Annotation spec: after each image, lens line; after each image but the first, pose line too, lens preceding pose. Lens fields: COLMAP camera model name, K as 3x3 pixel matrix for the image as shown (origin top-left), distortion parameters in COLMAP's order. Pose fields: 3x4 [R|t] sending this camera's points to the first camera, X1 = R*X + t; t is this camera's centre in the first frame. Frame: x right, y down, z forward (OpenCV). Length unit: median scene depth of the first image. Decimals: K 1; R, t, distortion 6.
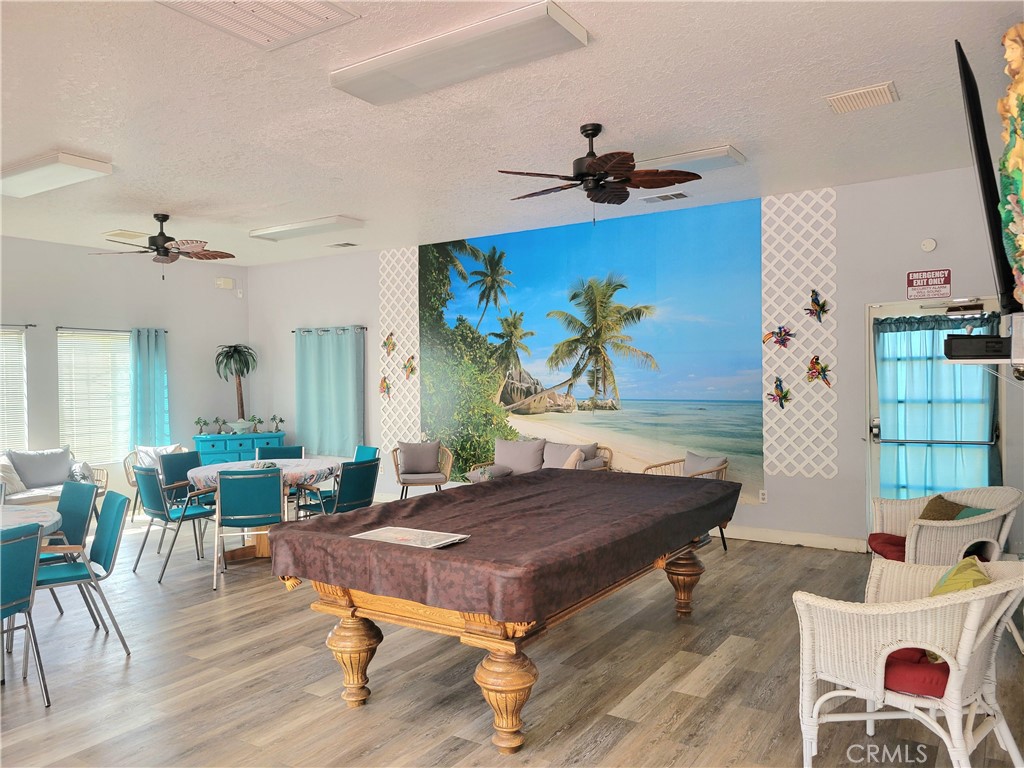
lens RADIAL K [[770.5, 0, 511.6], [0, 770.5, 385.1], [0, 0, 1]] dist [0.010595, 0.005098]
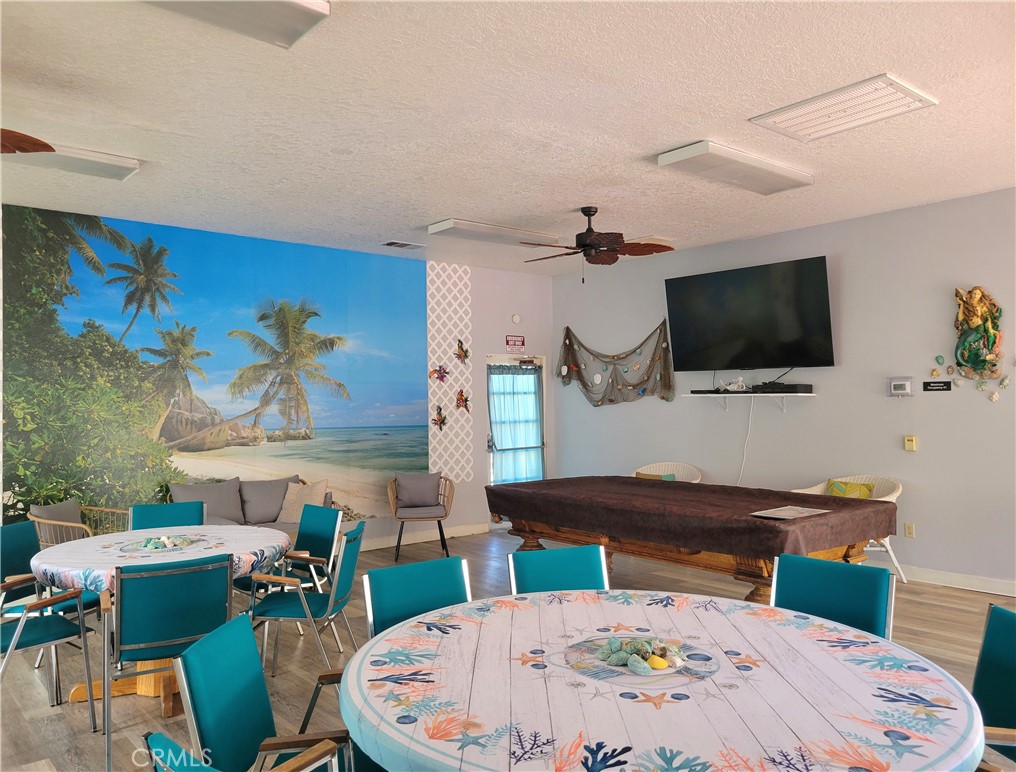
lens RADIAL K [[744.8, 0, 507.8], [0, 744.8, 383.7], [0, 0, 1]] dist [-0.005886, -0.000140]
pose [[0.277925, 0.034305, 0.959990, -0.704072], [0.018012, 0.999000, -0.040914, 0.004842], [-0.960434, 0.028662, 0.277029, 0.496419]]
